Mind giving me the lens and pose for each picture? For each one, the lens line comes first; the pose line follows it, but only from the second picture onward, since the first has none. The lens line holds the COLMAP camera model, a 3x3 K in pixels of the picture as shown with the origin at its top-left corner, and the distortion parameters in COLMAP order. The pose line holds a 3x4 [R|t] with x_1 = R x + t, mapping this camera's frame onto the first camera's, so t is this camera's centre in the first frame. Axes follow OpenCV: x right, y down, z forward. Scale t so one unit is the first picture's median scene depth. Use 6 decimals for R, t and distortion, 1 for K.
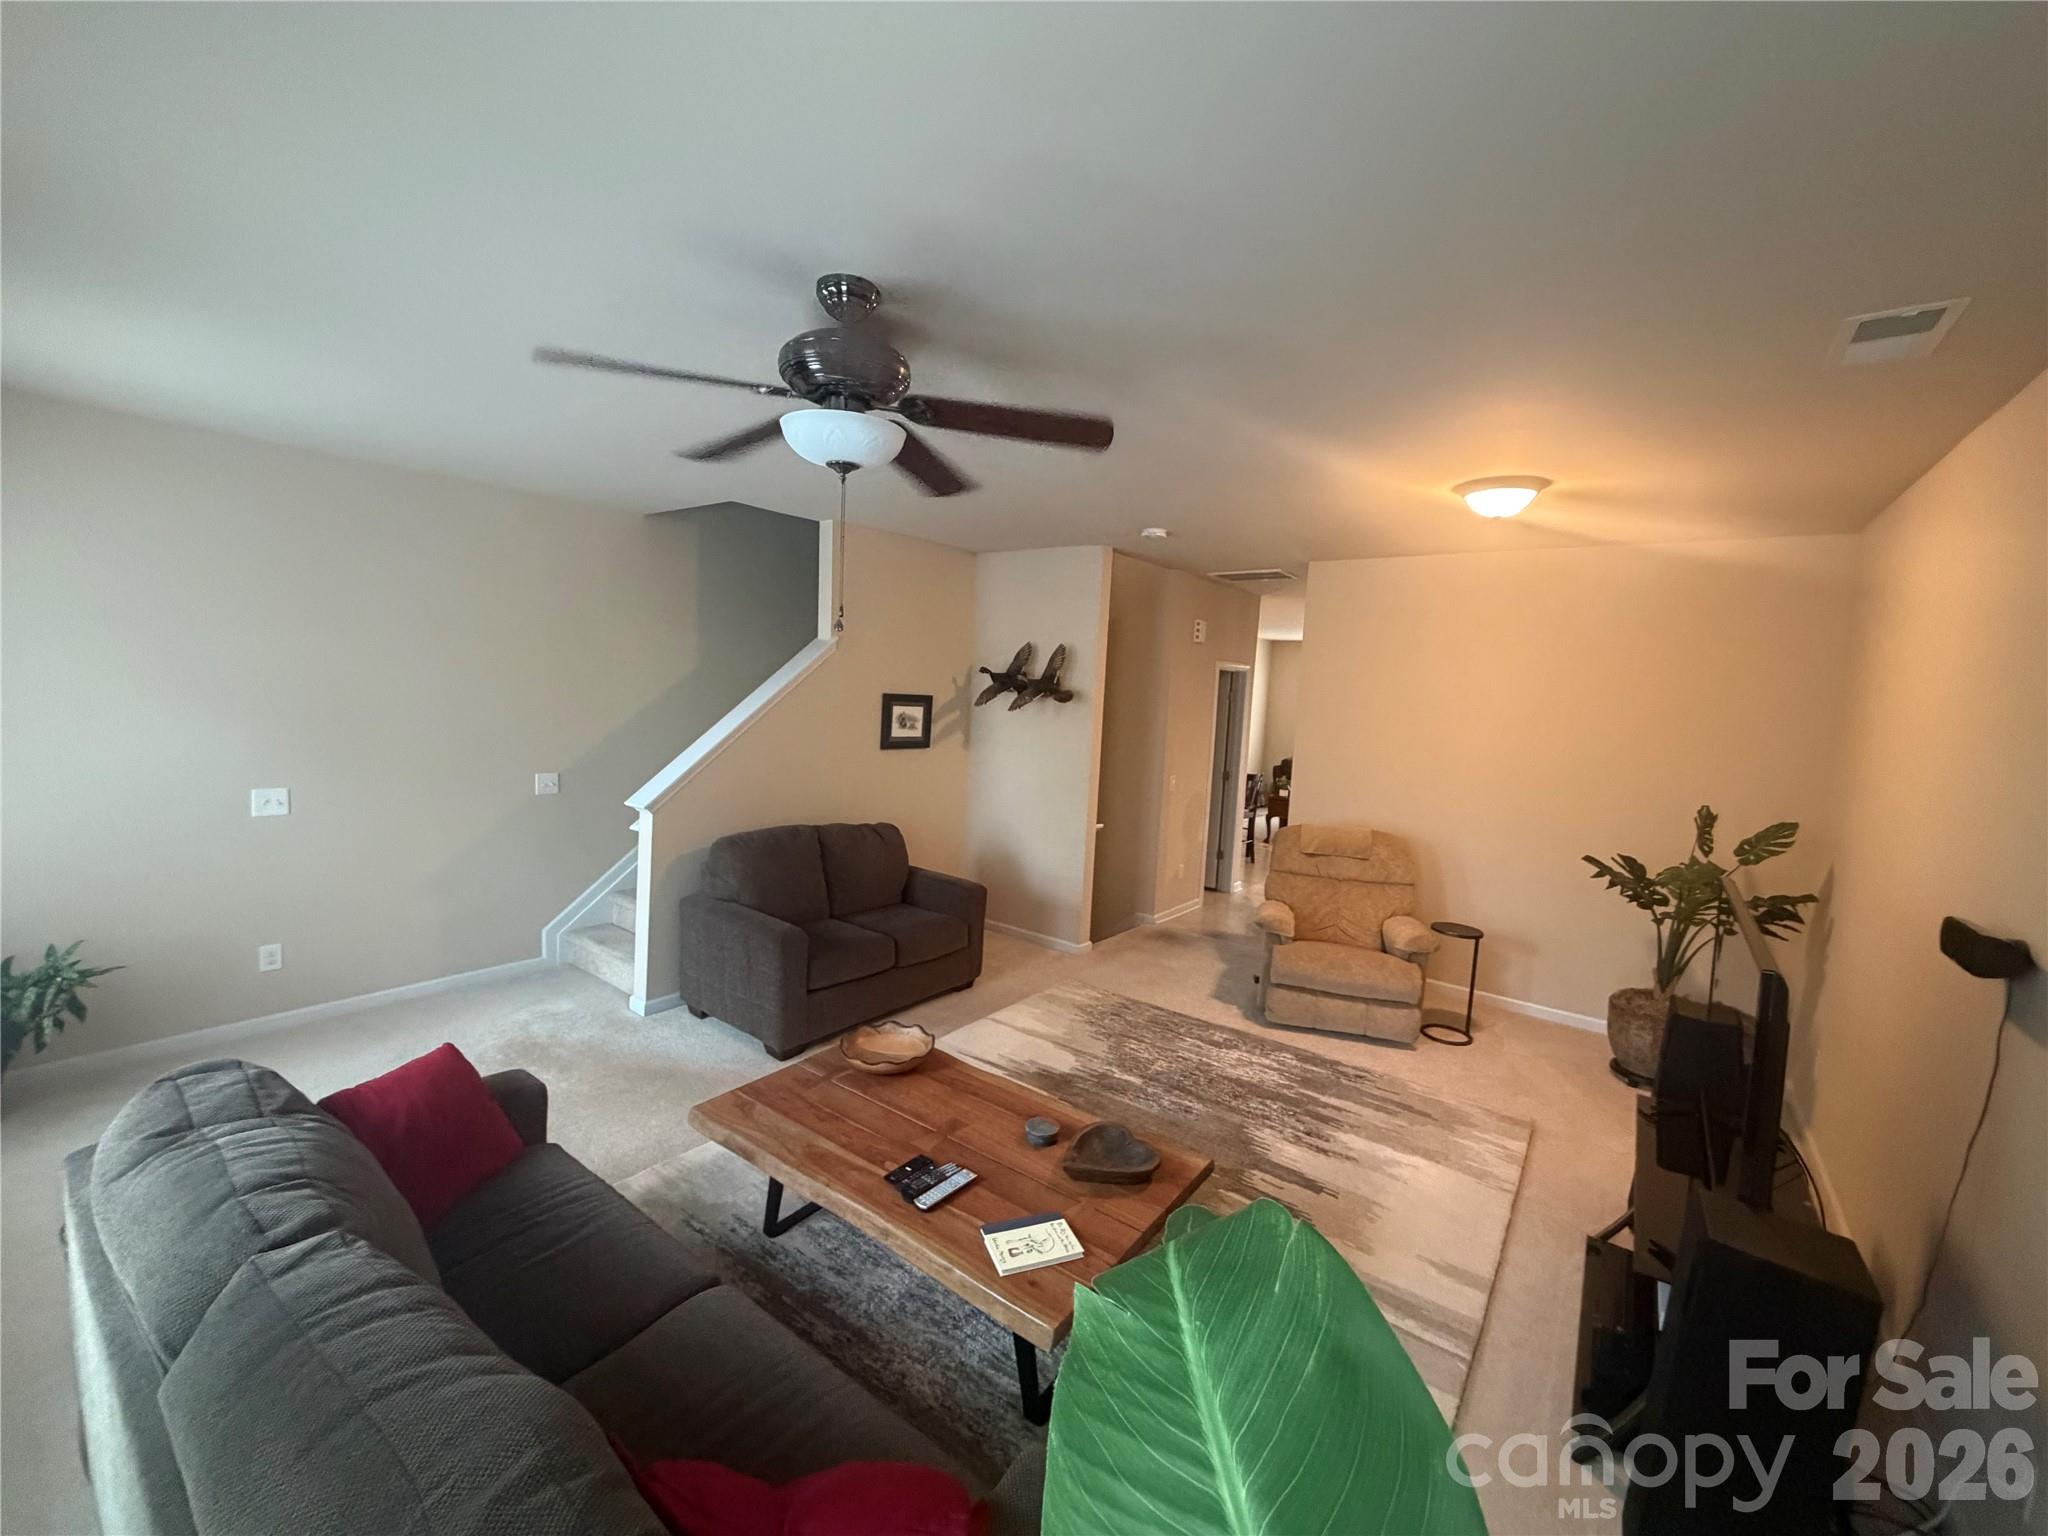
lens RADIAL K [[810.1, 0, 1024.0], [0, 810.1, 768.0], [0, 0, 1]] dist [-0.000614, 0.000052]
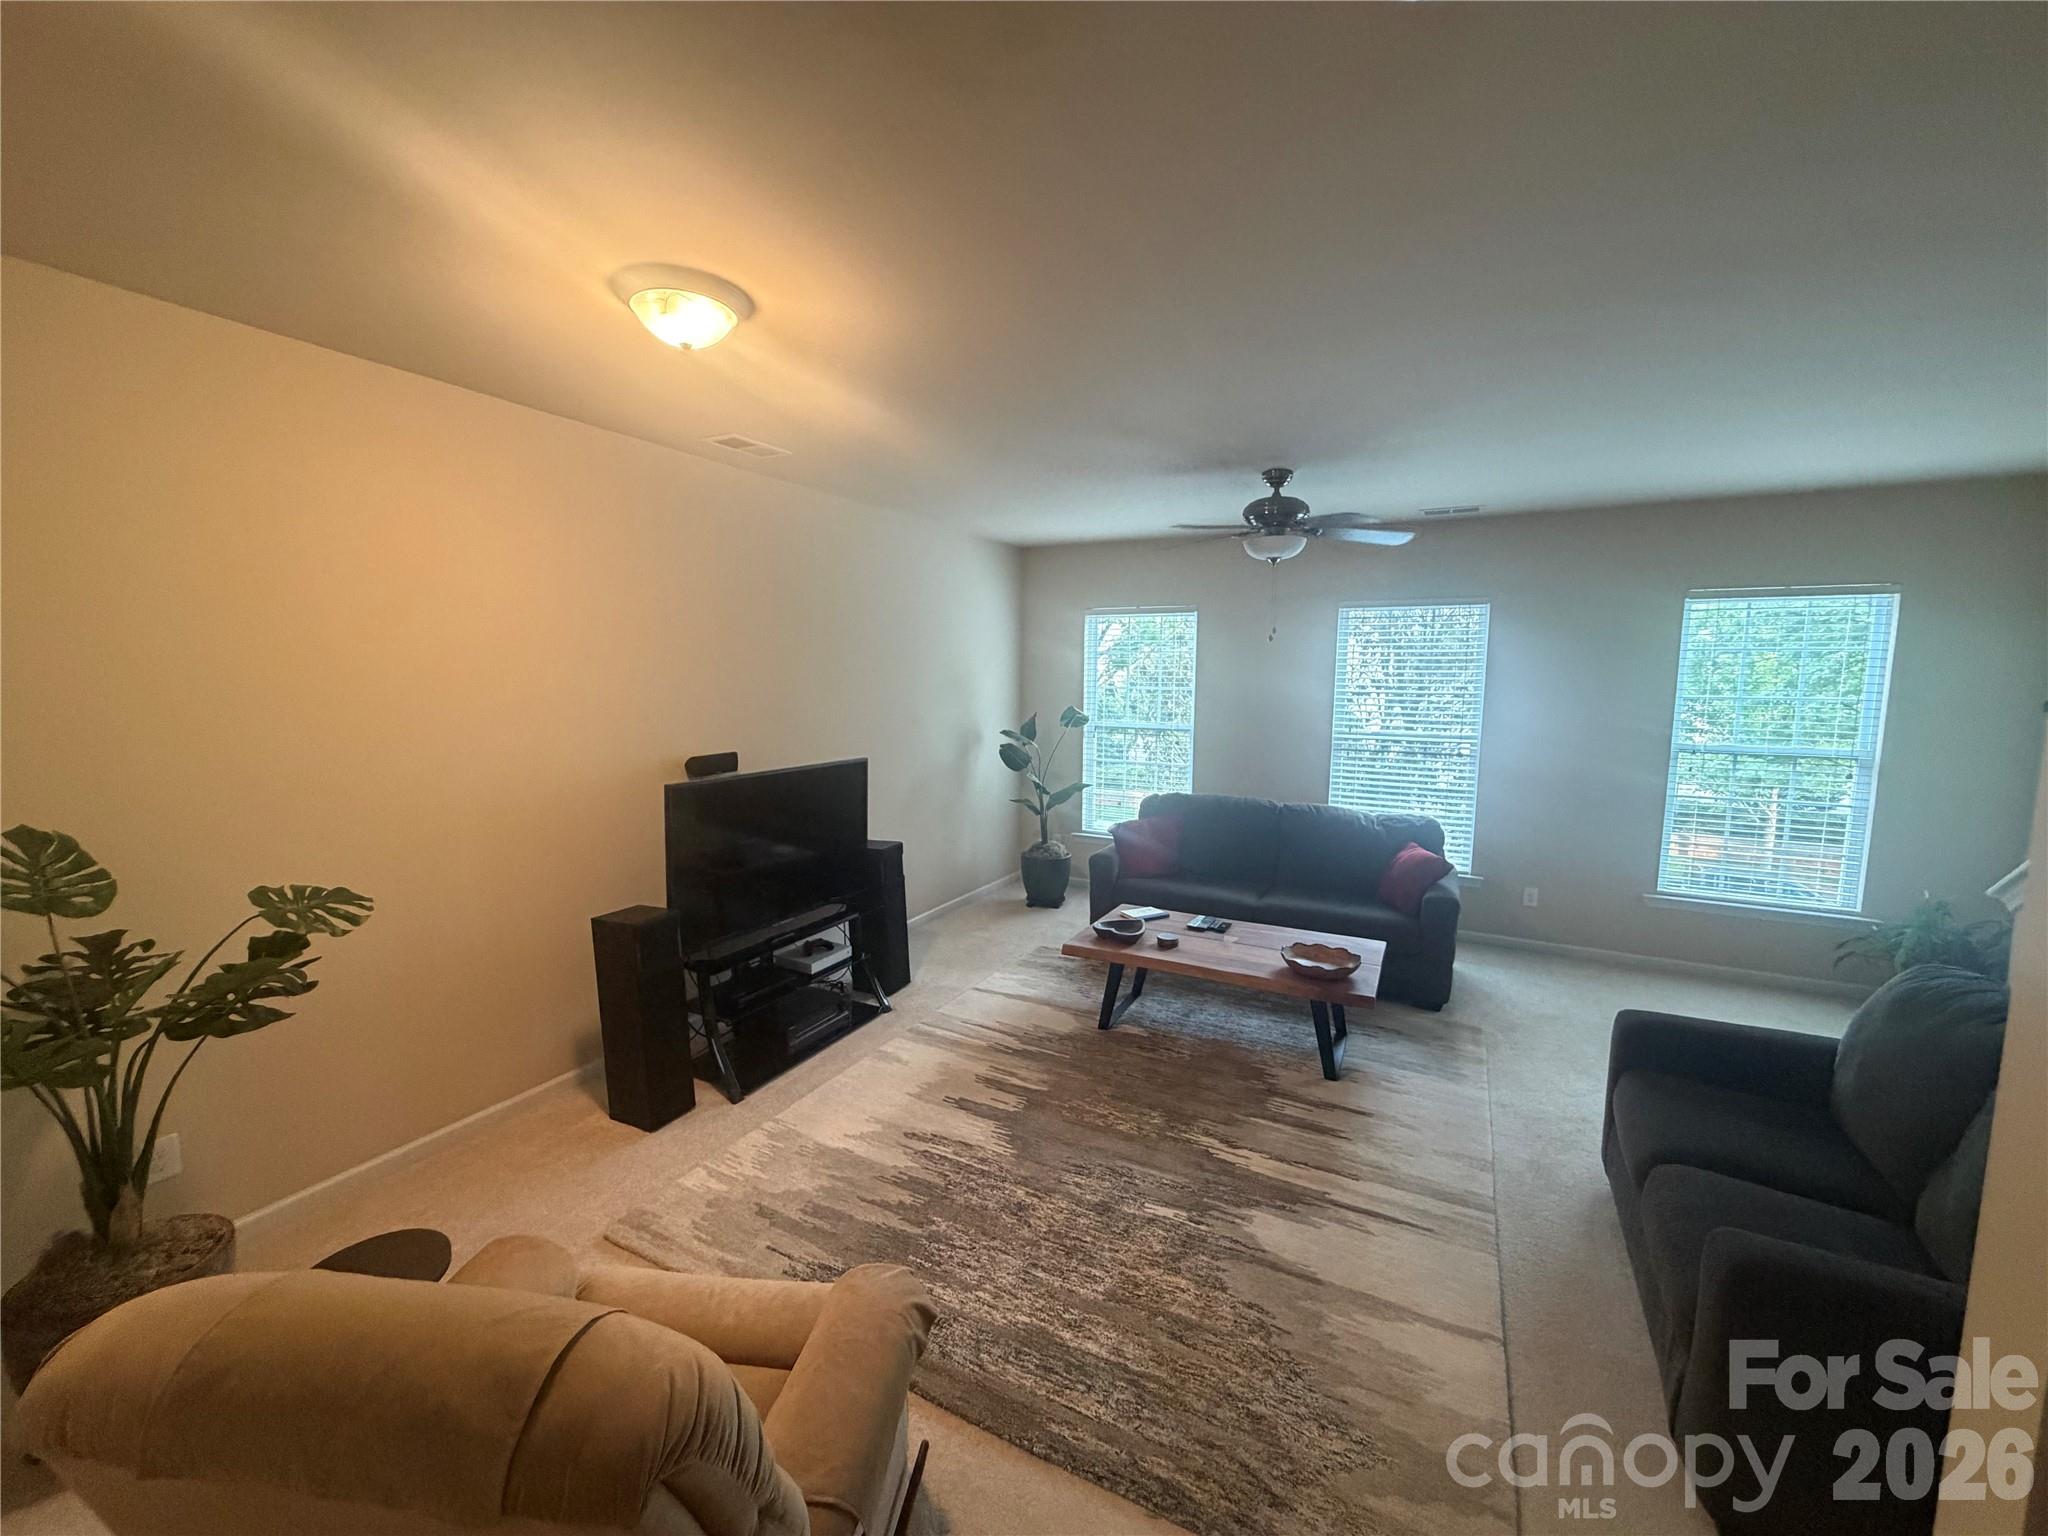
lens RADIAL K [[810.1, 0, 1024.0], [0, 810.1, 768.0], [0, 0, 1]] dist [-0.000614, 0.000052]
pose [[-0.984024, -0.039852, -0.173520, 0.463275], [-0.075644, 0.975865, 0.204853, -0.150728], [0.161168, 0.214706, -0.963289, 1.888484]]
